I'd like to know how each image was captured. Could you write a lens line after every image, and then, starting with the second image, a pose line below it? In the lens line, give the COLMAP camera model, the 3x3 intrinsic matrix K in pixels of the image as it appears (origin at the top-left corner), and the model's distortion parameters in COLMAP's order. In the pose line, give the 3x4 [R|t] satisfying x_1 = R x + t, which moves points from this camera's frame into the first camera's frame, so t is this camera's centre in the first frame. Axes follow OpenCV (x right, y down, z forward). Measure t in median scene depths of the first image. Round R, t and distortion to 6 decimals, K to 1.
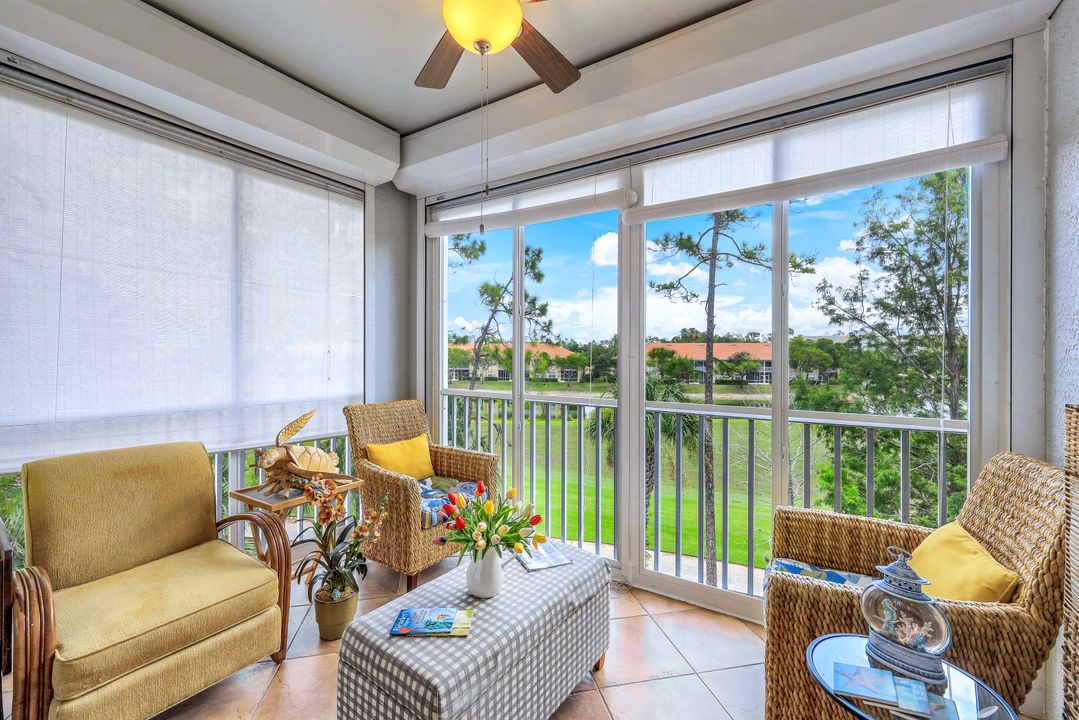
lens RADIAL K [[439.4, 0, 540.3], [0, 439.4, 354.1], [0, 0, 1]] dist [0.000843, -0.000035]
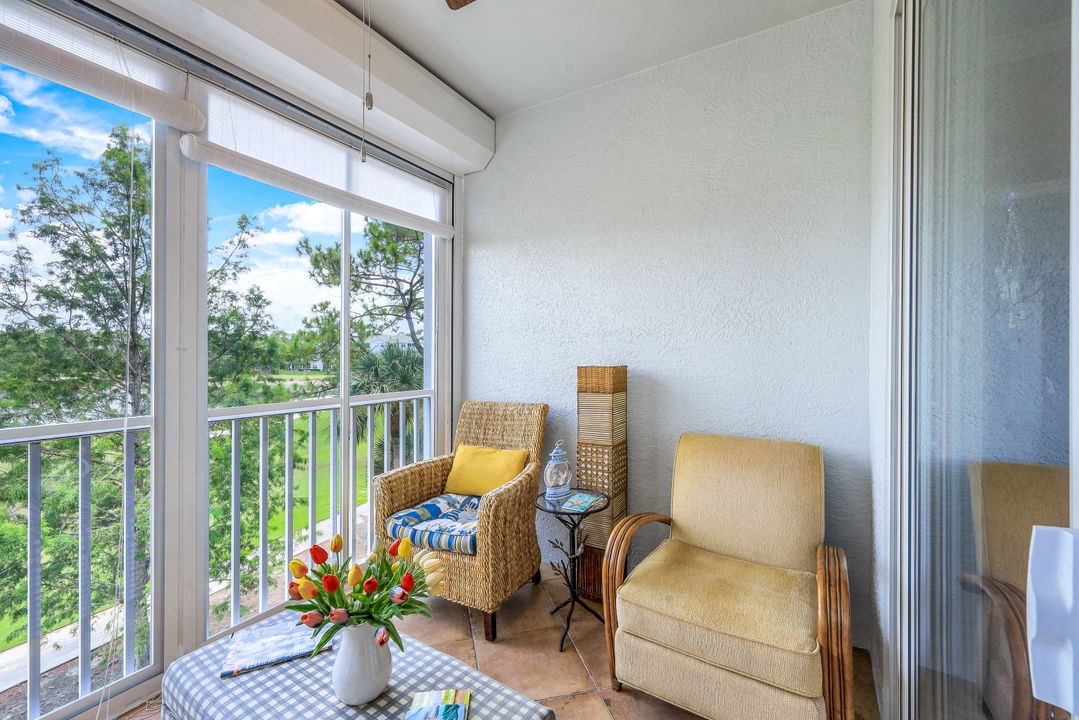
lens RADIAL K [[439.4, 0, 540.3], [0, 439.4, 354.1], [0, 0, 1]] dist [0.000843, -0.000035]
pose [[-0.026455, -0.001666, 0.999649, -0.099909], [0.000660, 0.999998, 0.001684, 0.002874], [-0.999650, 0.000705, -0.026454, 0.092582]]
